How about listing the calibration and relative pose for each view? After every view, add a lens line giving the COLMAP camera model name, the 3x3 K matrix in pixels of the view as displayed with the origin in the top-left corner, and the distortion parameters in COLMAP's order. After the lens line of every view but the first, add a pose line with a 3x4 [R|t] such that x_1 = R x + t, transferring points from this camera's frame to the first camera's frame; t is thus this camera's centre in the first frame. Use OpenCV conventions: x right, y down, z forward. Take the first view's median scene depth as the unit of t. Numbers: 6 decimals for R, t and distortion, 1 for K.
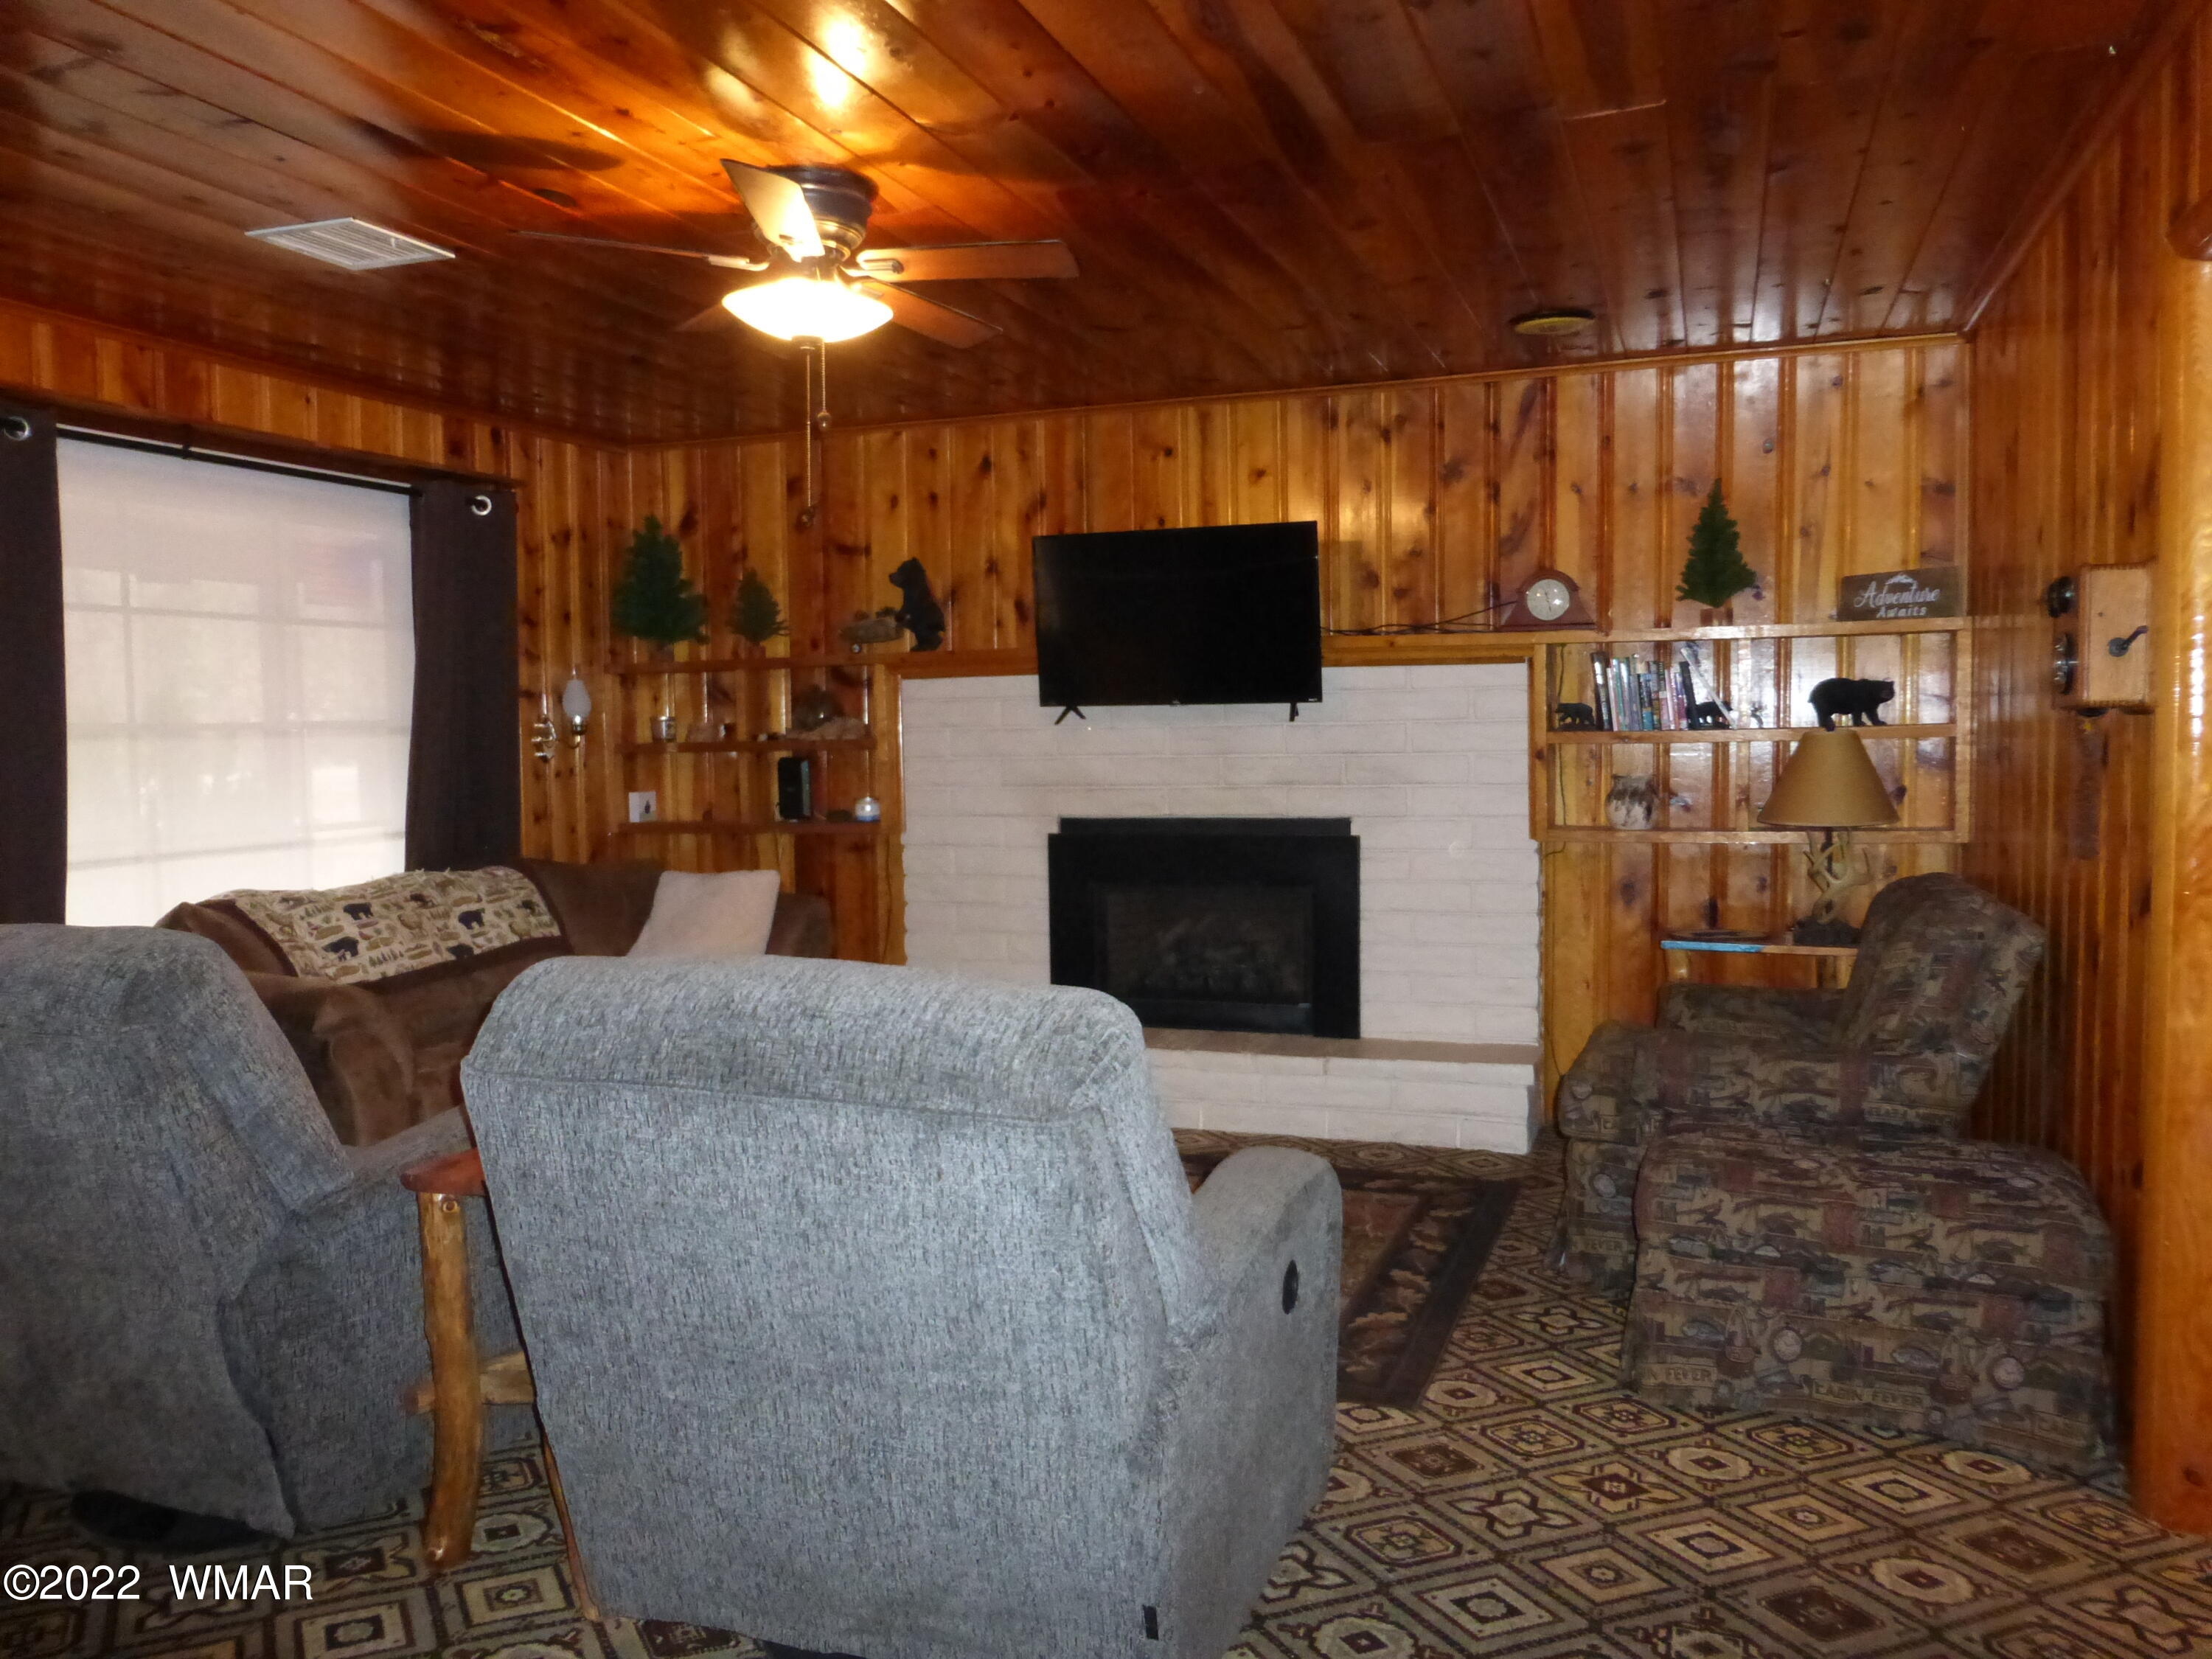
lens RADIAL K [[1636.8, 0, 1106.0], [0, 1636.8, 829.5], [0, 0, 1]] dist [-0.074373, 0.100736]
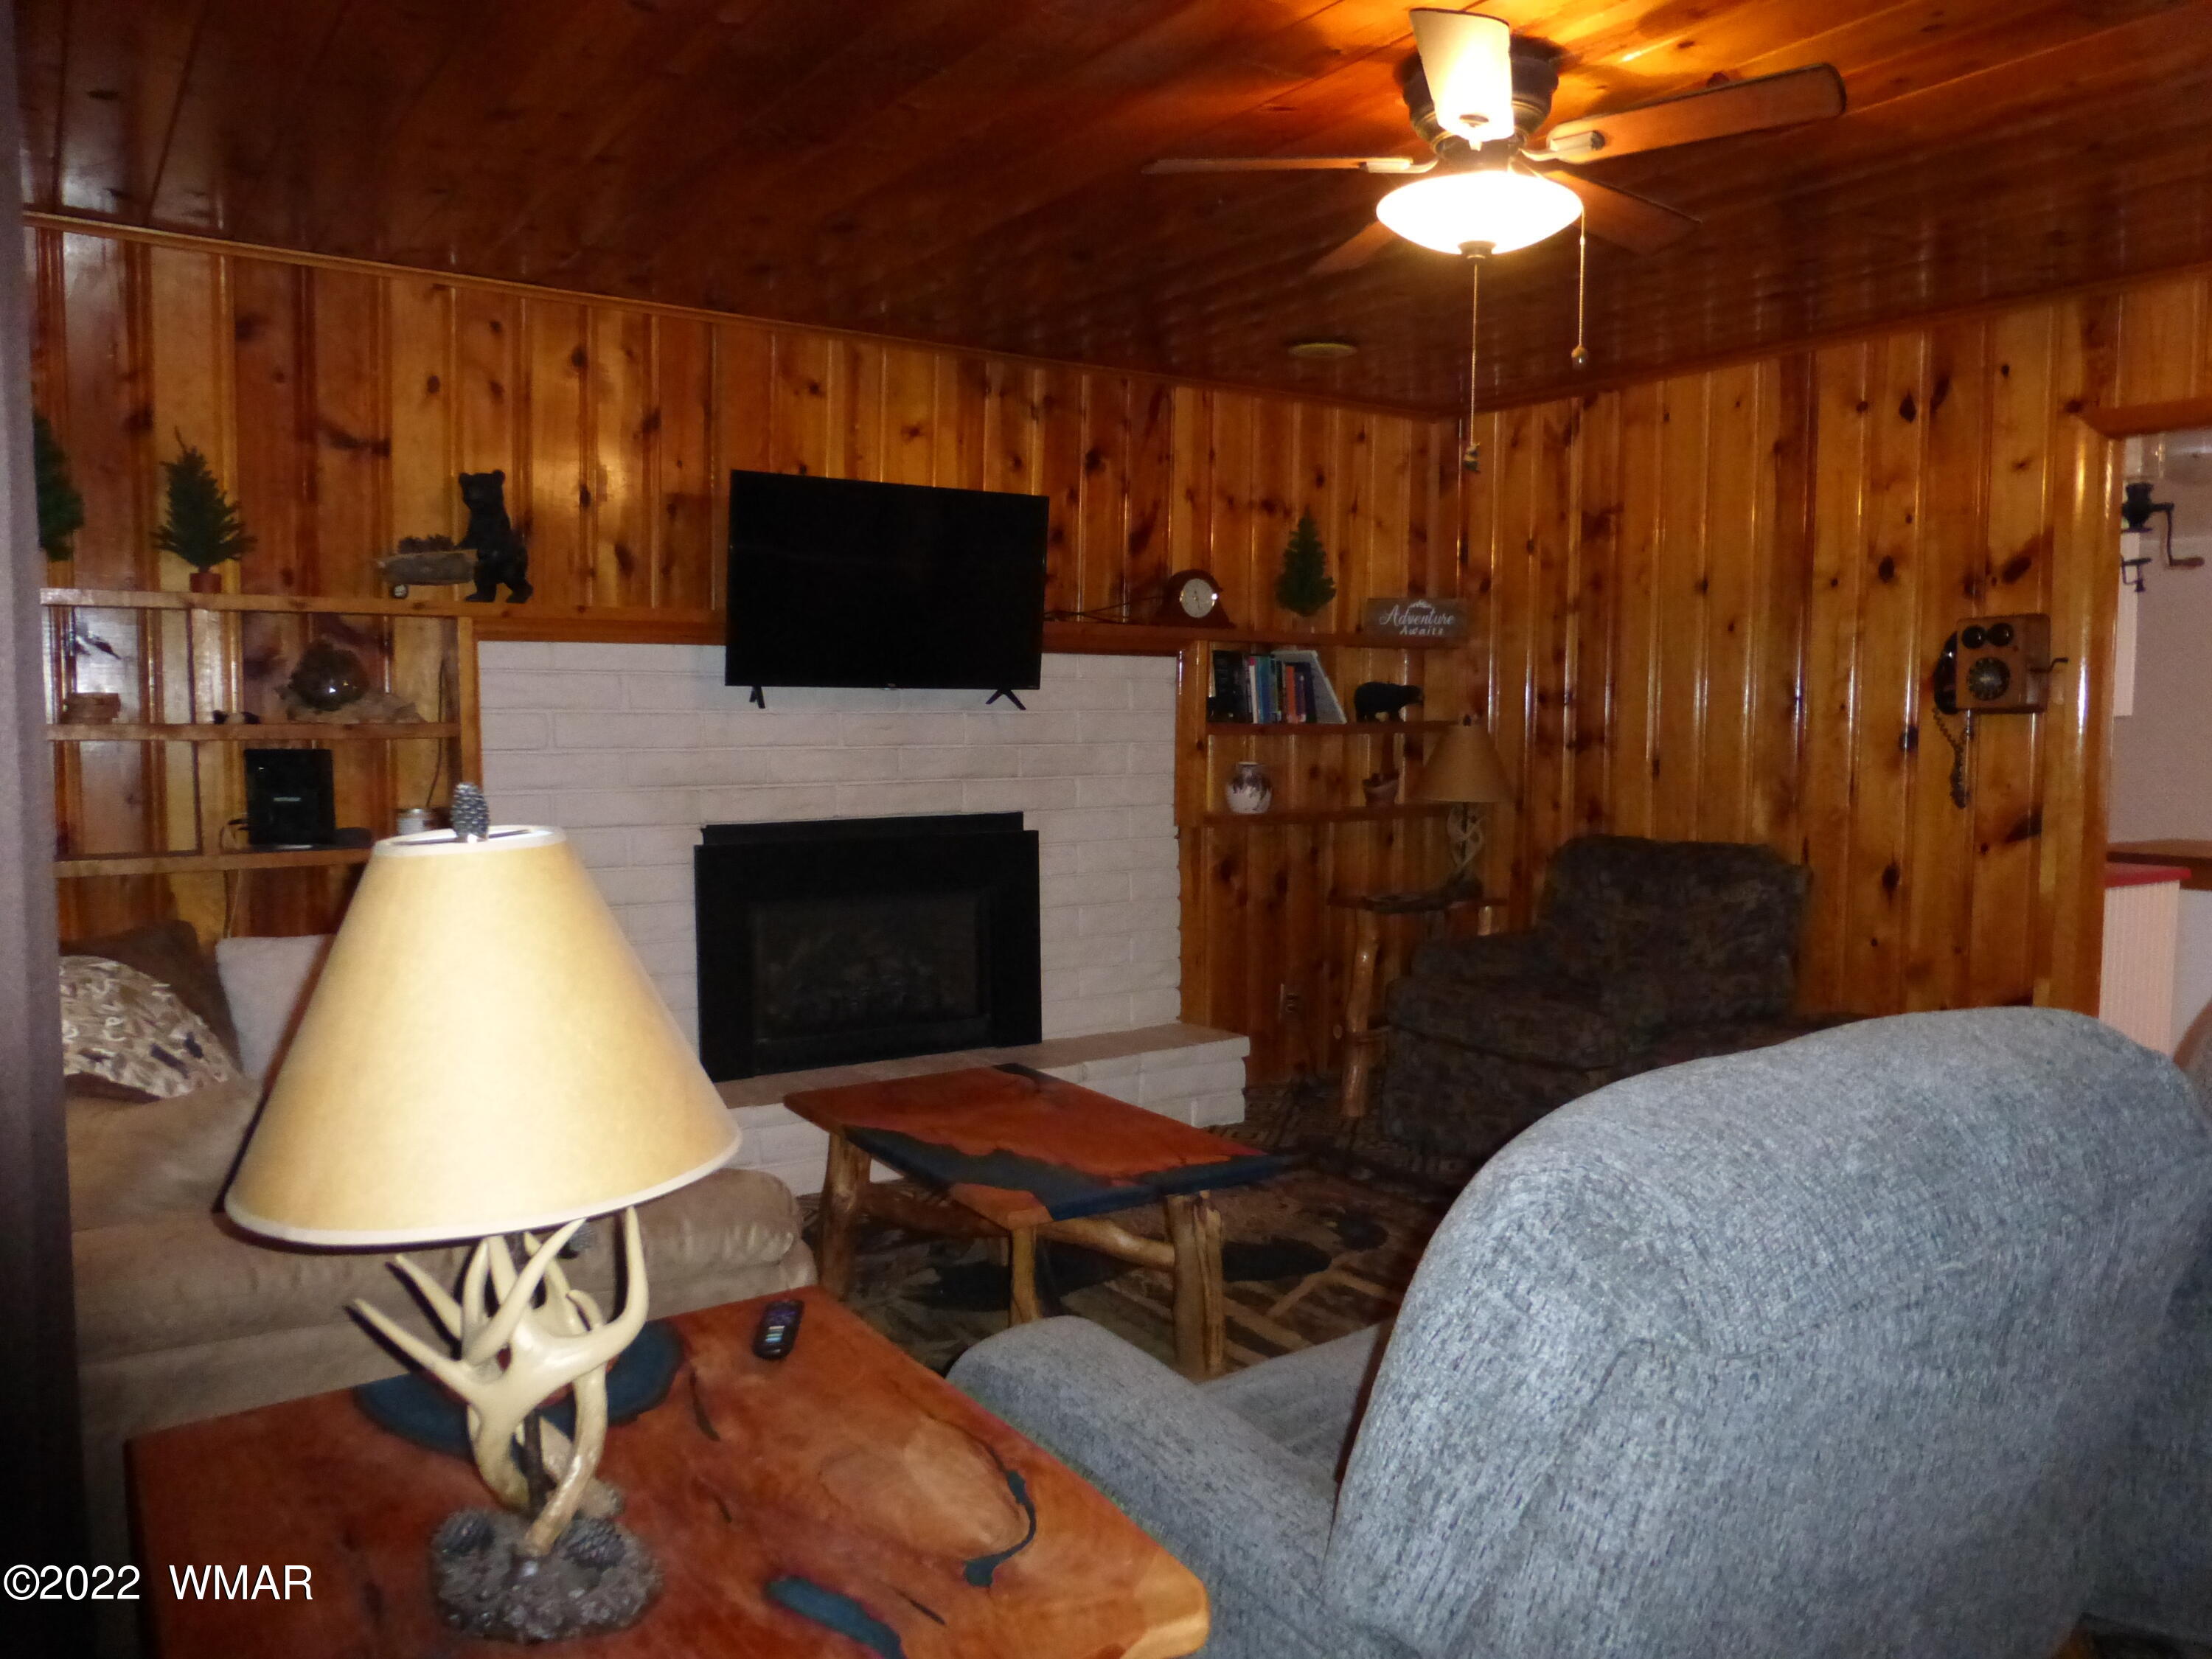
lens RADIAL K [[1573.5, 0, 1116.0], [0, 1573.5, 827.5], [0, 0, 1]] dist [-0.073373, -0.004939]
pose [[0.588685, -0.043664, 0.807183, -0.558829], [0.035871, 0.998968, 0.027877, -0.021584], [-0.807566, 0.012543, 0.589643, 0.417783]]
